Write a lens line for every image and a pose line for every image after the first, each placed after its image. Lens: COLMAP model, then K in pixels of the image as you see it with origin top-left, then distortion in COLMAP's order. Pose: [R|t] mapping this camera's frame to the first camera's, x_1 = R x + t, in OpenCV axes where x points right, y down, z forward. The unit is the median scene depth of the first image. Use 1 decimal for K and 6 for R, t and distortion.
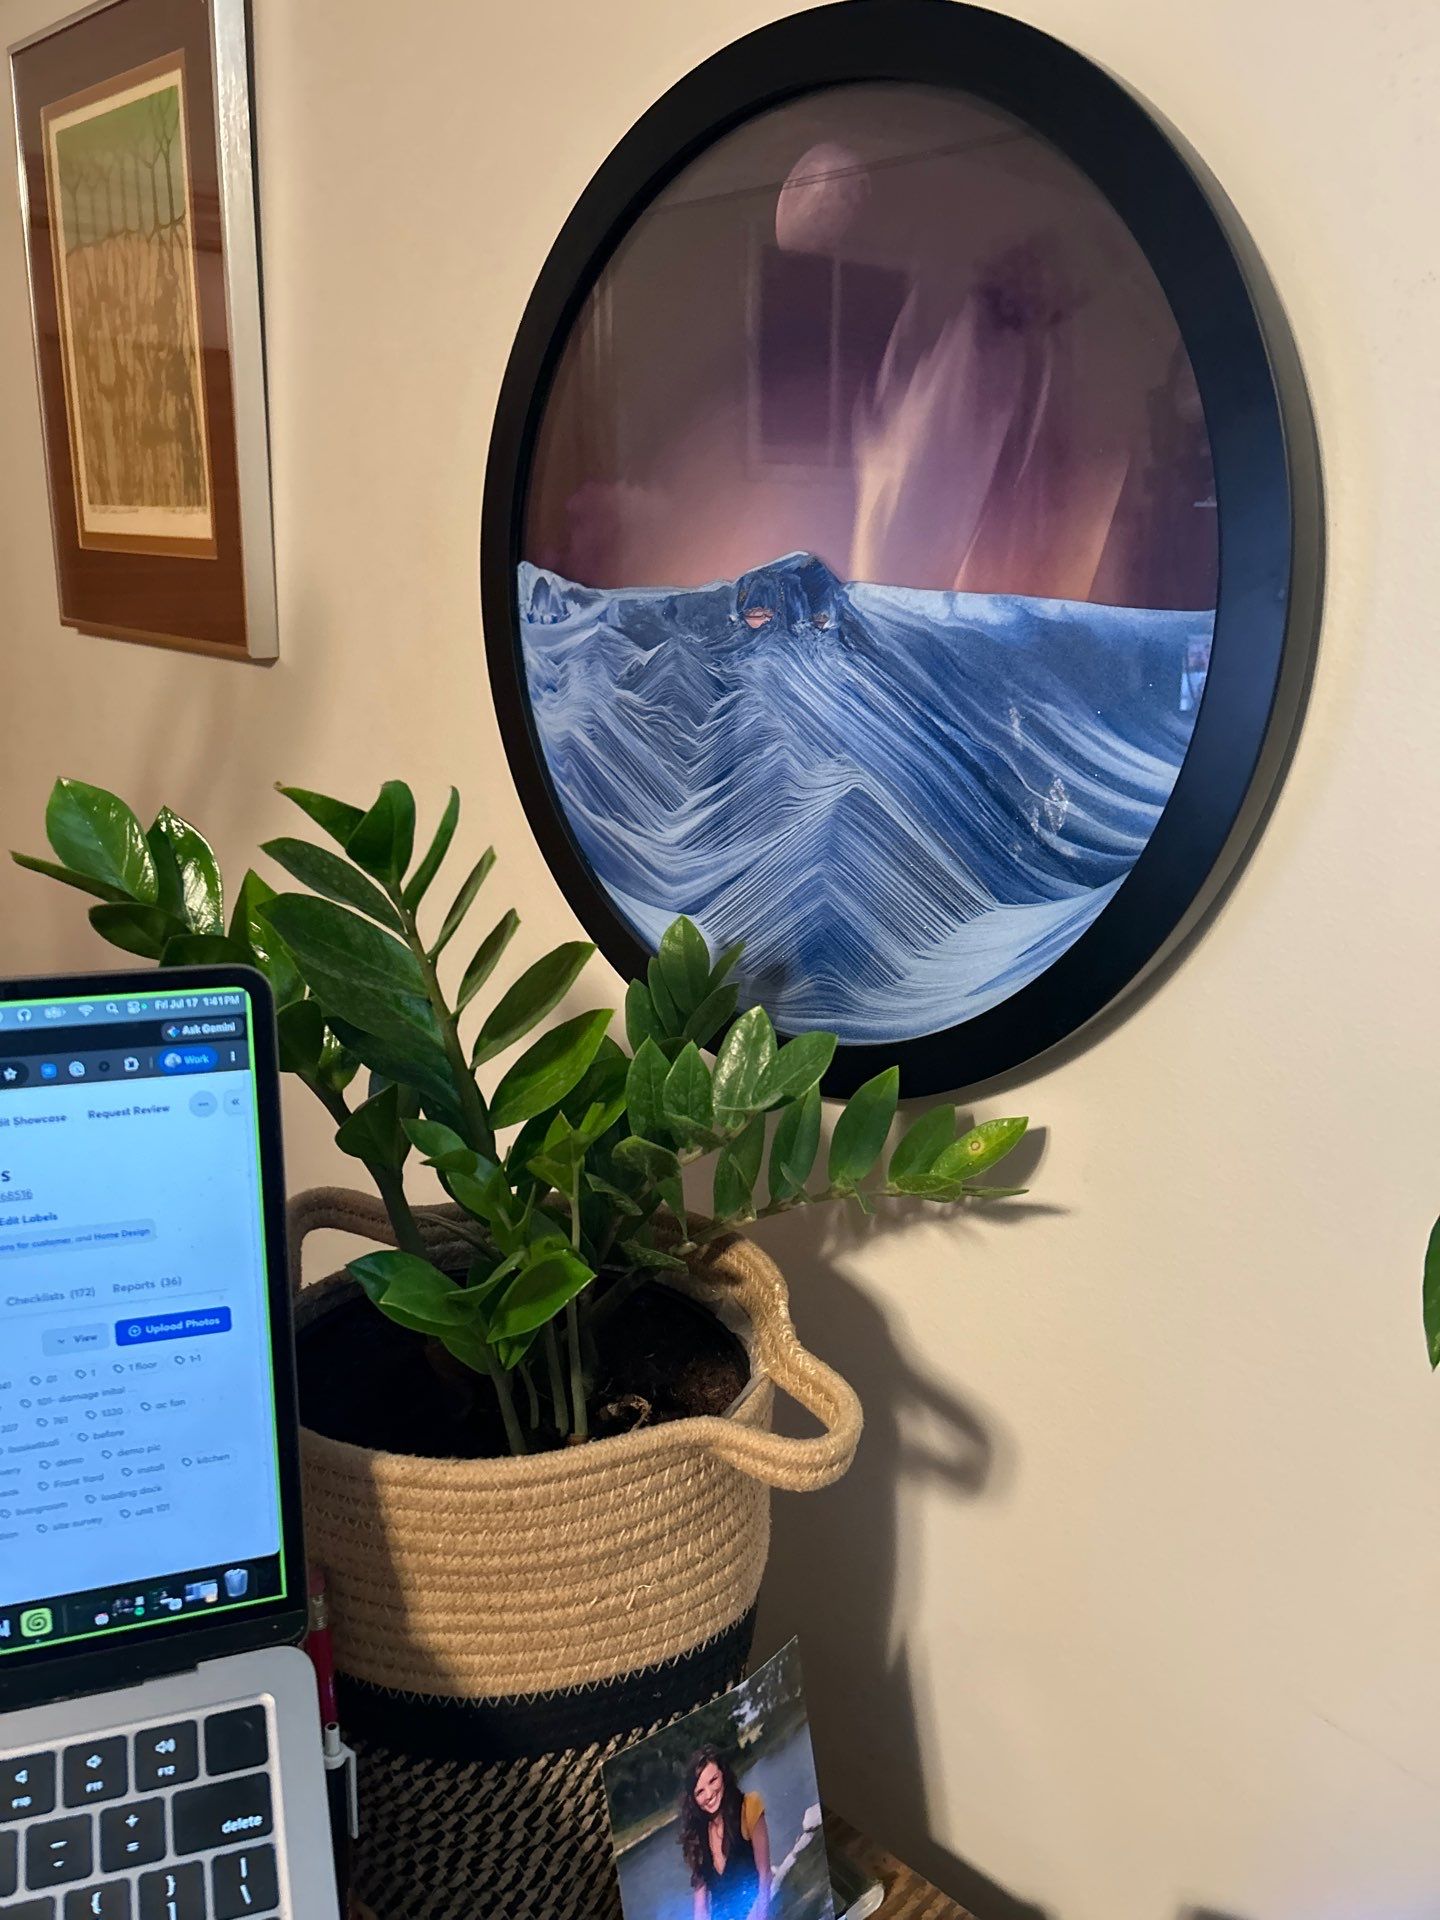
lens RADIAL K [[1442.2, 0, 719.1], [0, 1442.2, 958.6], [0, 0, 1]] dist [0.058706, -0.066562]
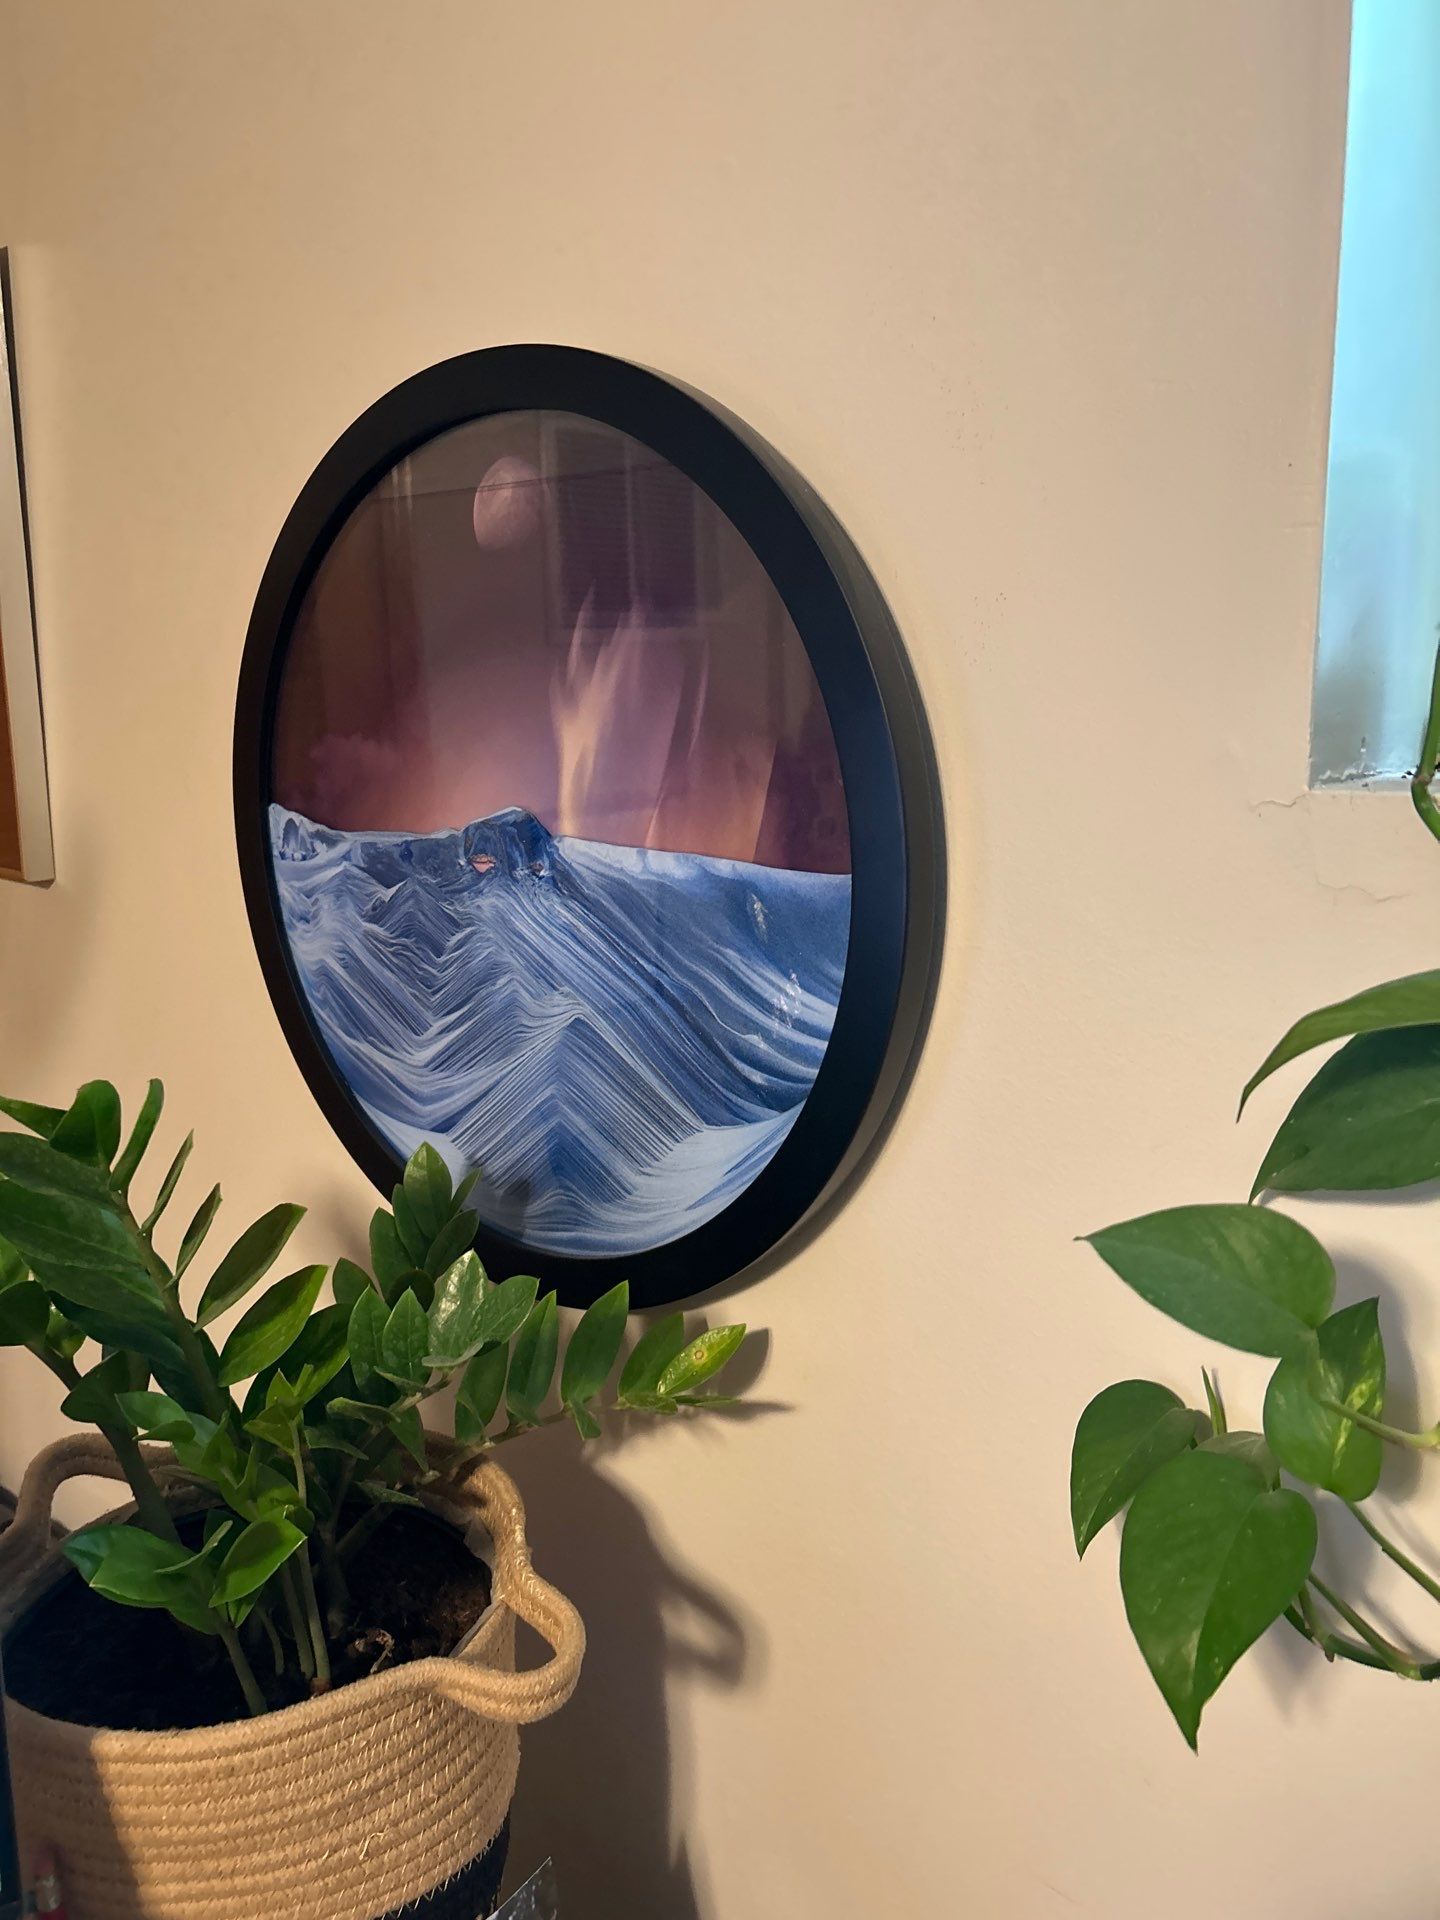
lens RADIAL K [[1442.2, 0, 719.6], [0, 1442.2, 941.3], [0, 0, 1]] dist [0.058706, -0.066562]
pose [[0.994202, -0.049846, 0.095279, 0.106804], [0.058278, 0.994426, -0.087865, -0.079475], [-0.090369, 0.092909, 0.991565, -0.090602]]
